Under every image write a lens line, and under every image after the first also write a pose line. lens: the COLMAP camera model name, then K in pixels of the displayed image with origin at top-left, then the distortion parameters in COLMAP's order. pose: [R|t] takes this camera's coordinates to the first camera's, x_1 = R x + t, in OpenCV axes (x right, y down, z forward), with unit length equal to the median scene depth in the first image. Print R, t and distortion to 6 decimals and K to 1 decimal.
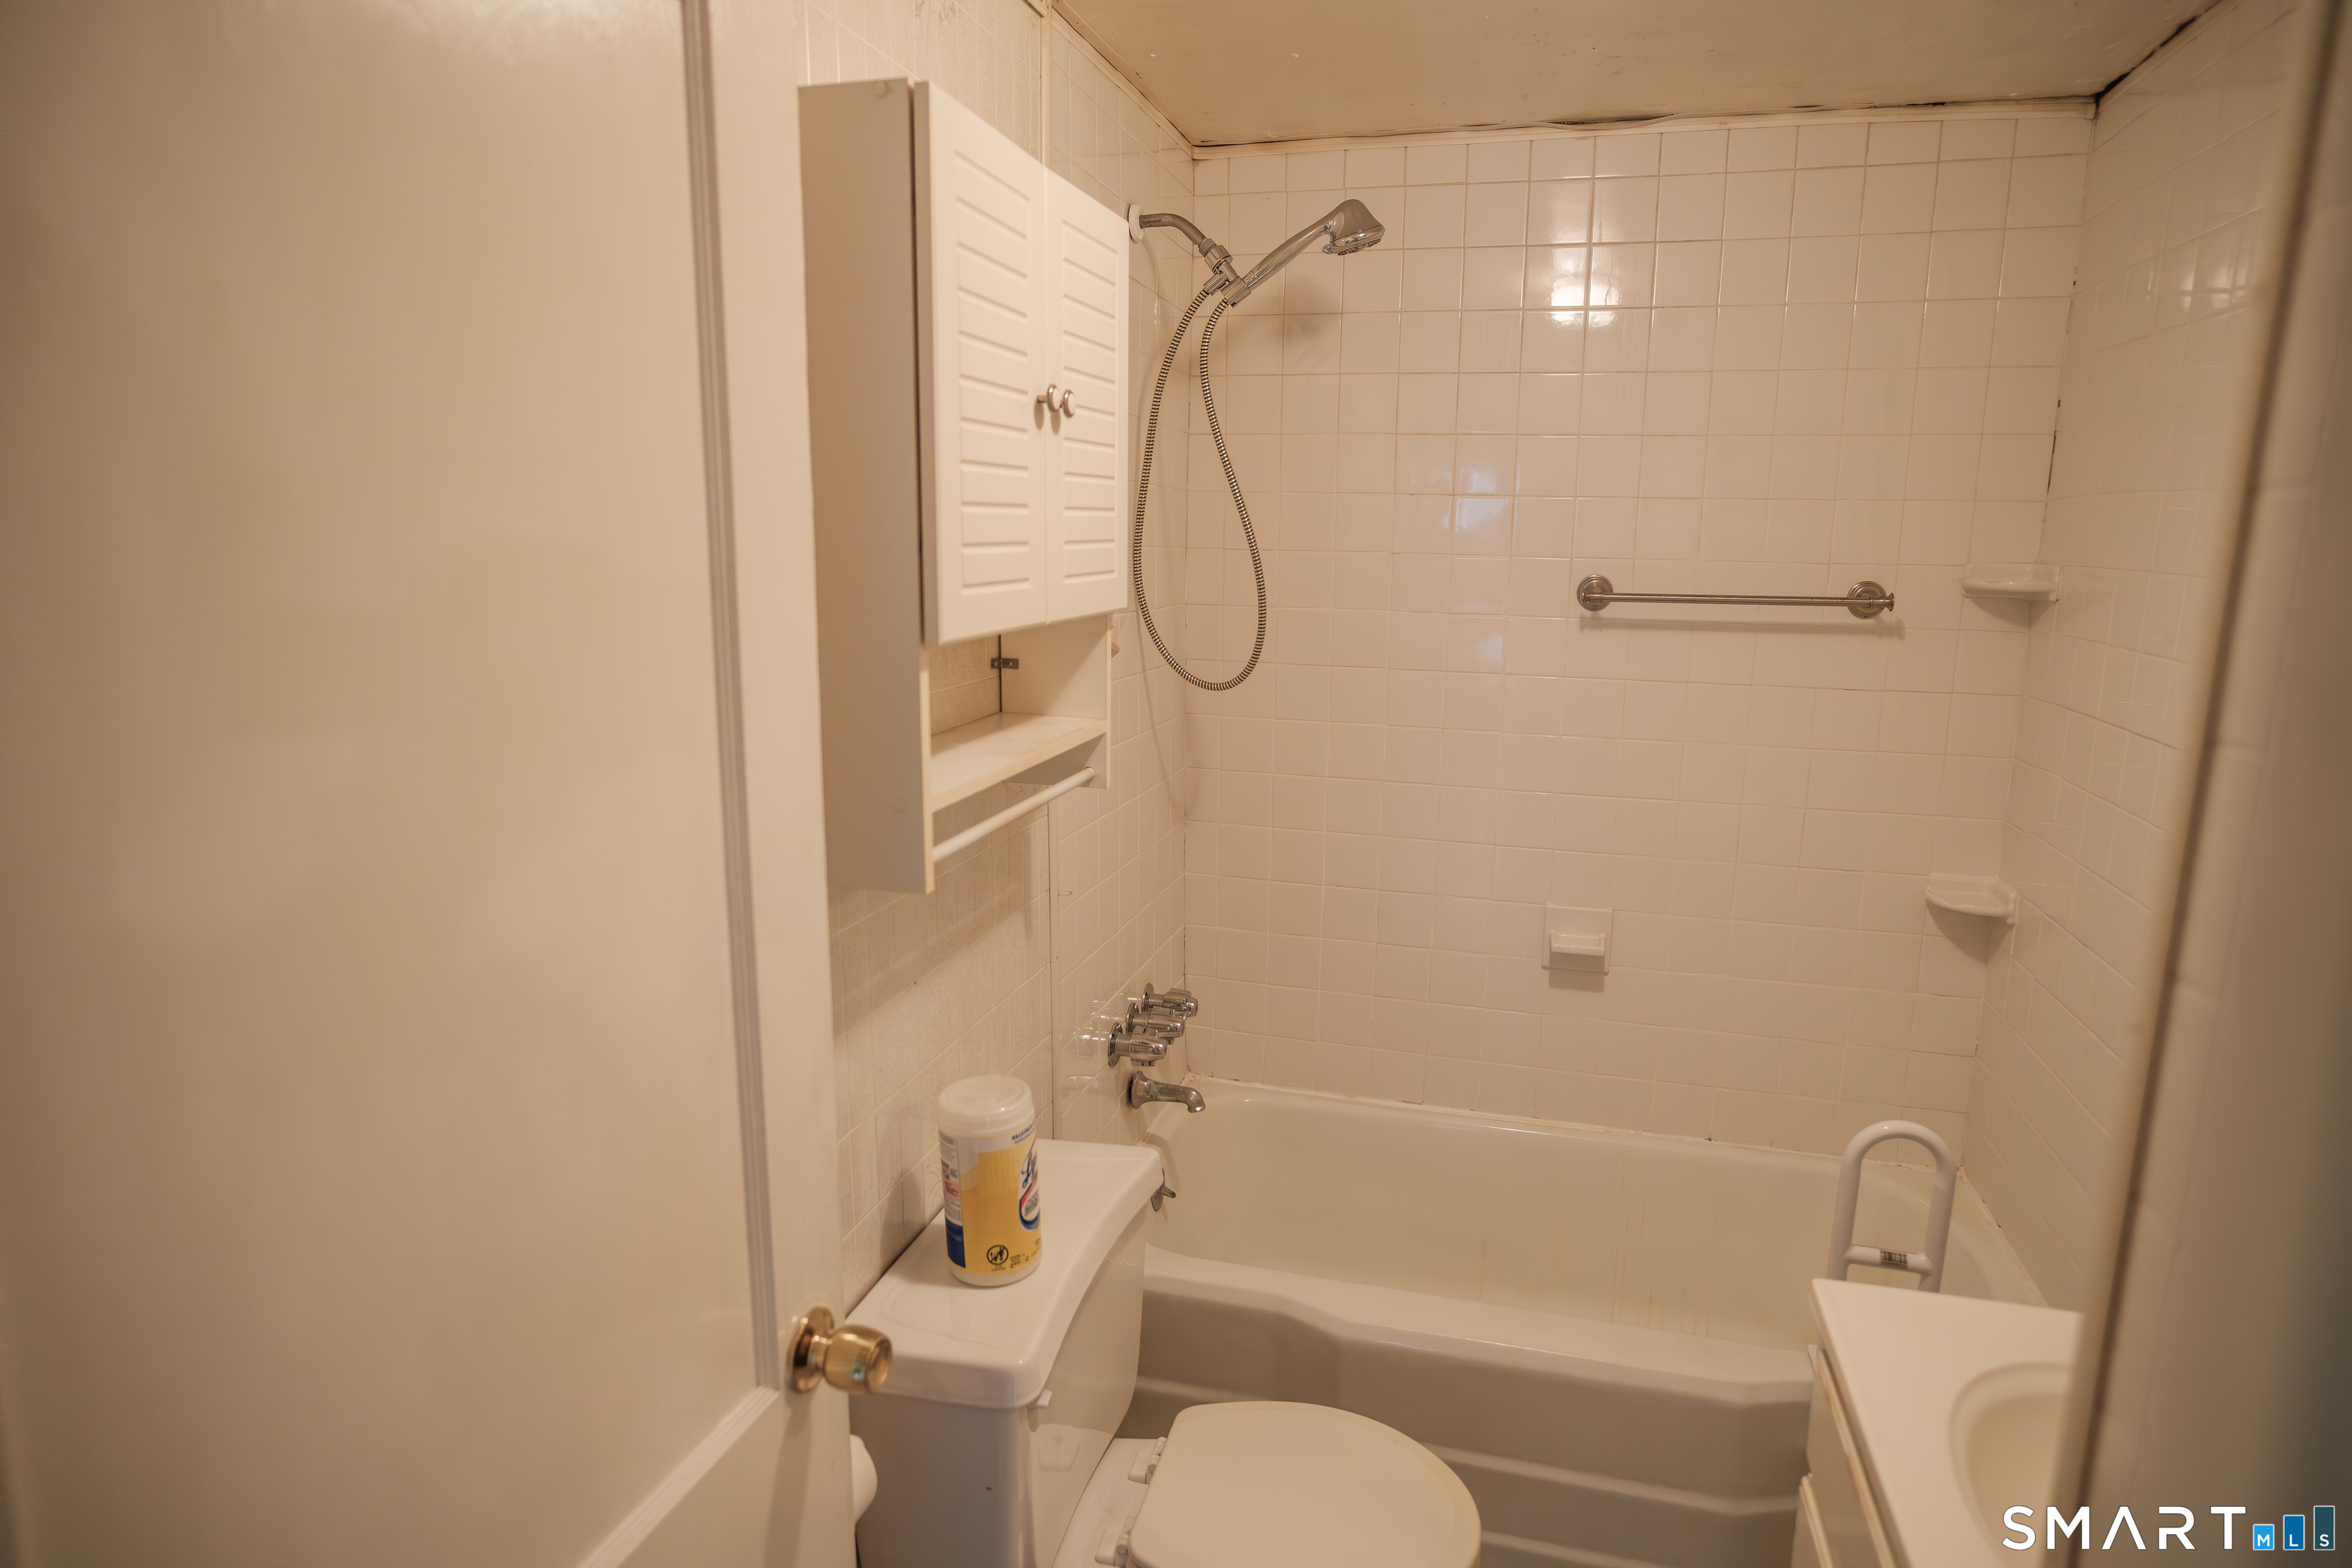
lens RADIAL K [[1332.9, 0, 1185.1], [0, 1332.9, 778.9], [0, 0, 1]] dist [-0.032146, 0.023211]
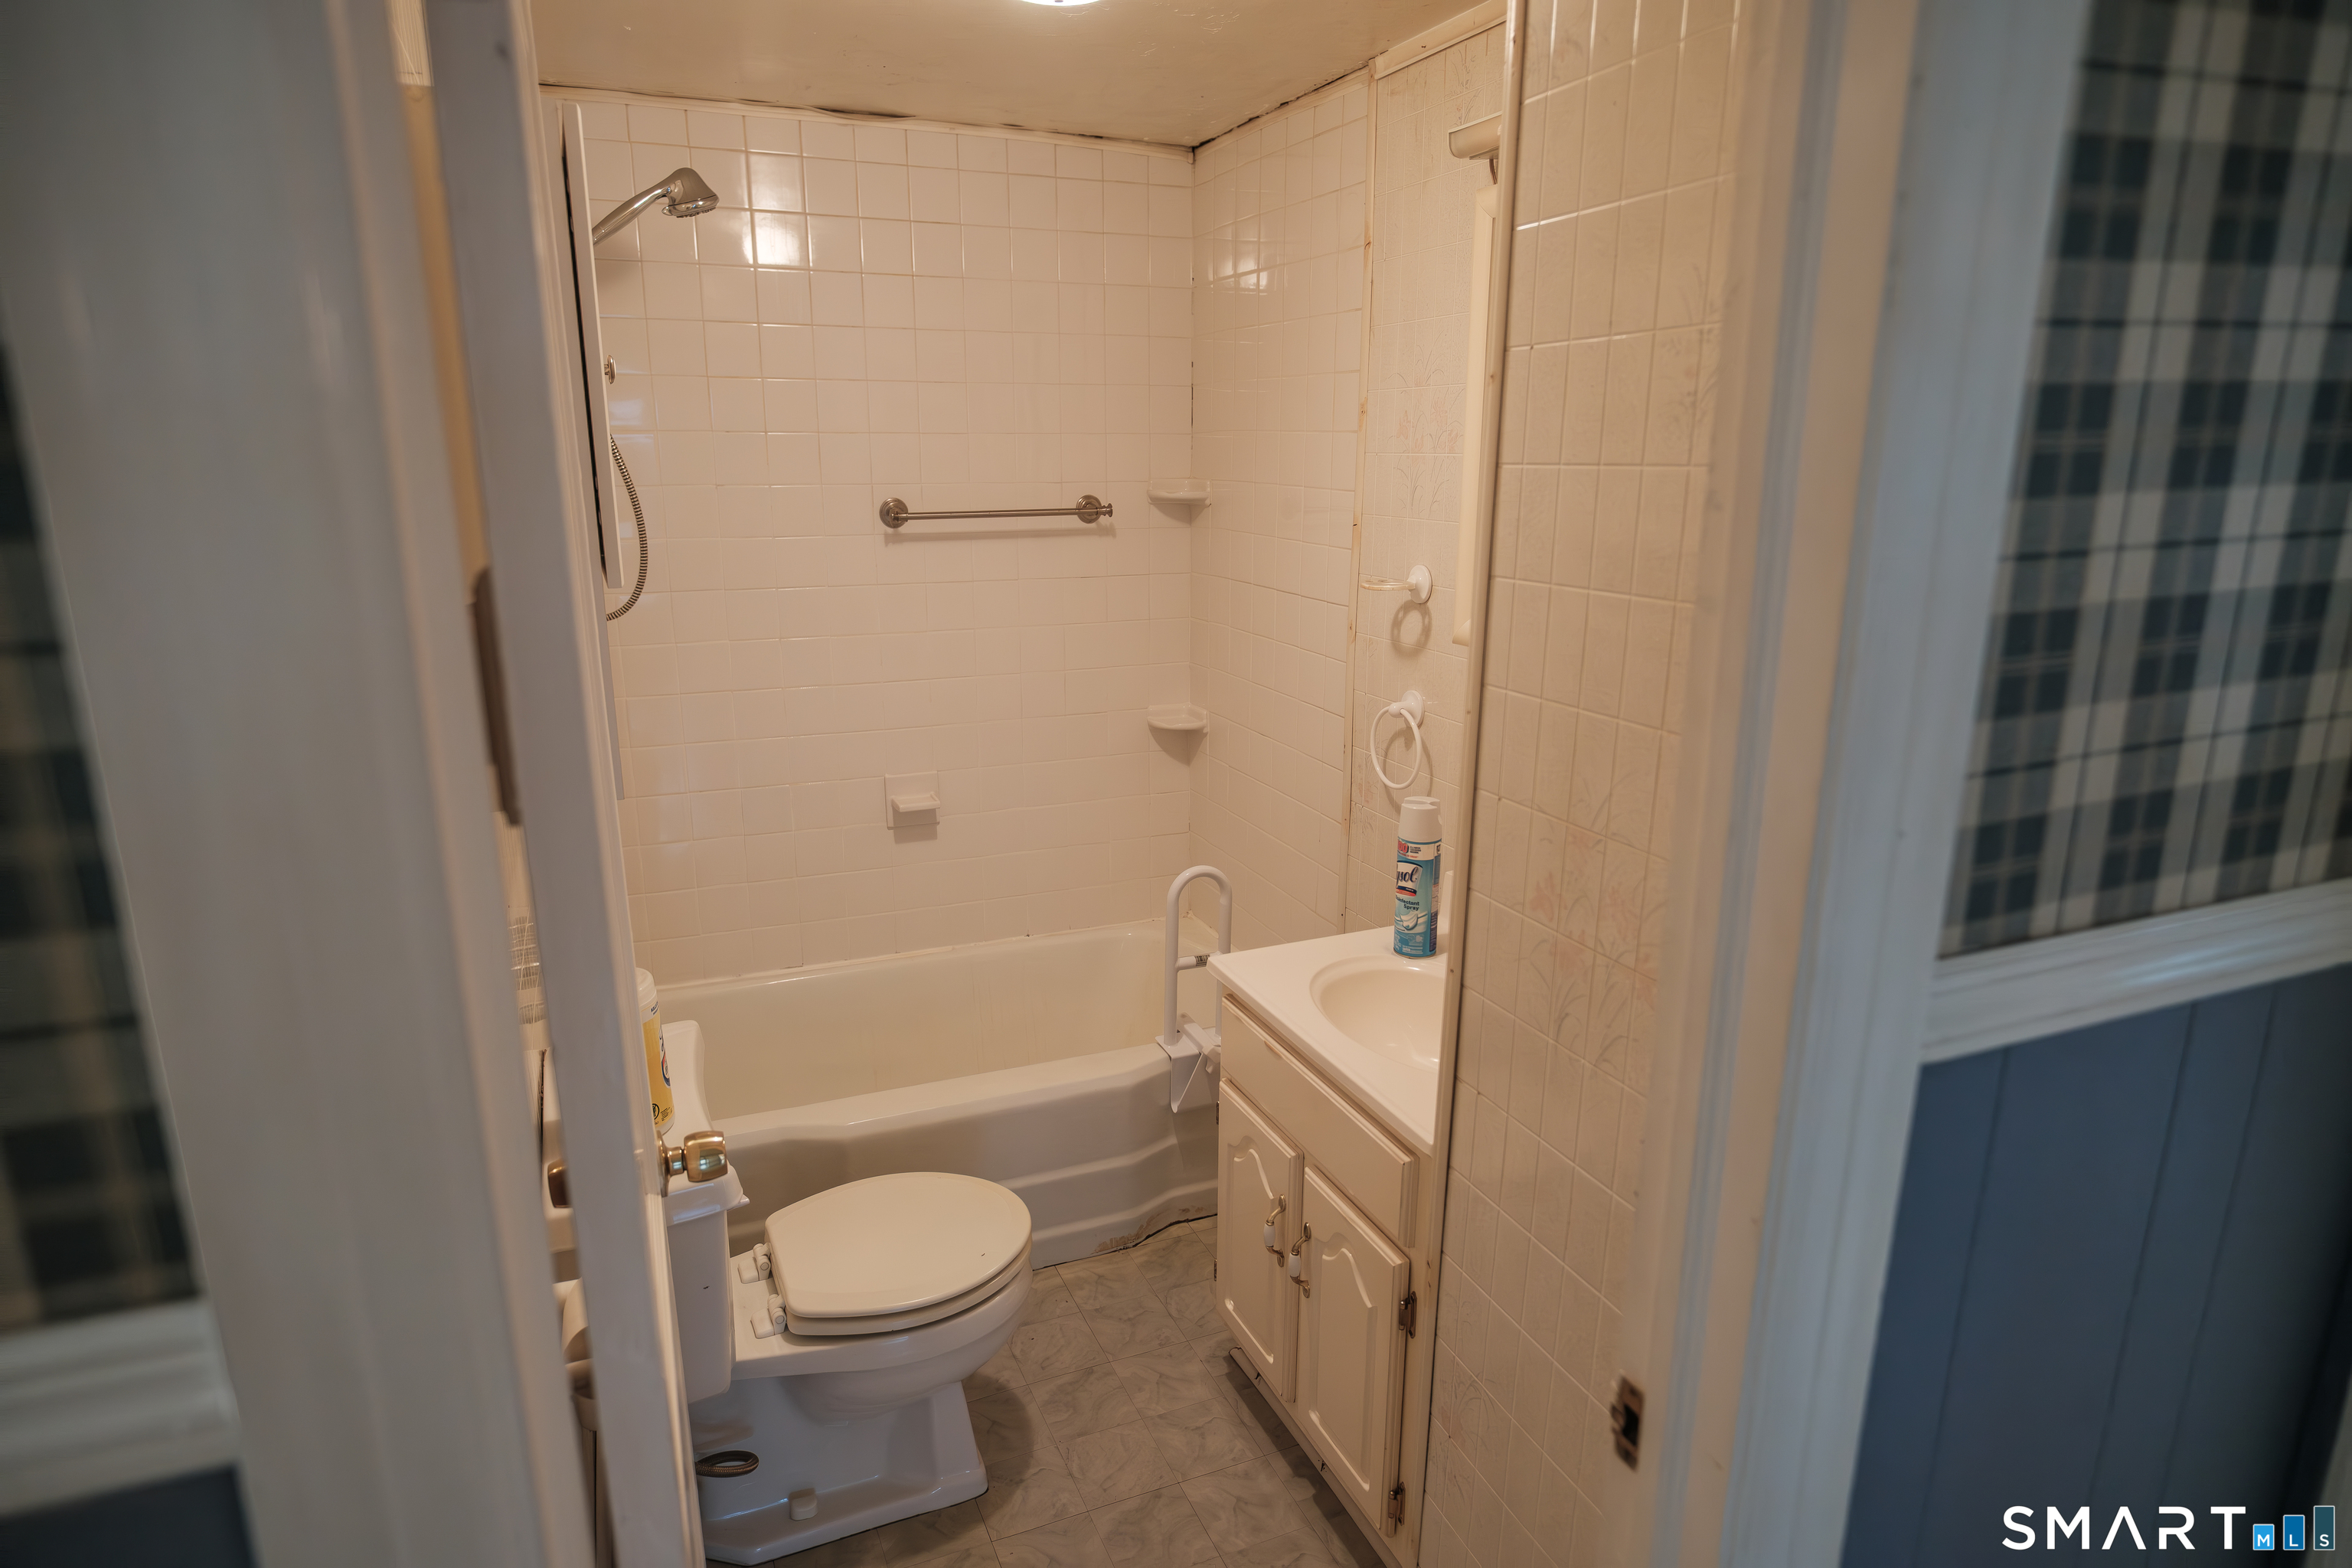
lens RADIAL K [[1332.9, 0, 1167.5], [0, 1332.9, 790.7], [0, 0, 1]] dist [-0.032146, 0.023211]
pose [[0.785661, -0.166873, 0.595727, -0.273898], [0.120719, 0.985777, 0.116926, -0.002363], [-0.606765, -0.019948, 0.794631, -0.124255]]
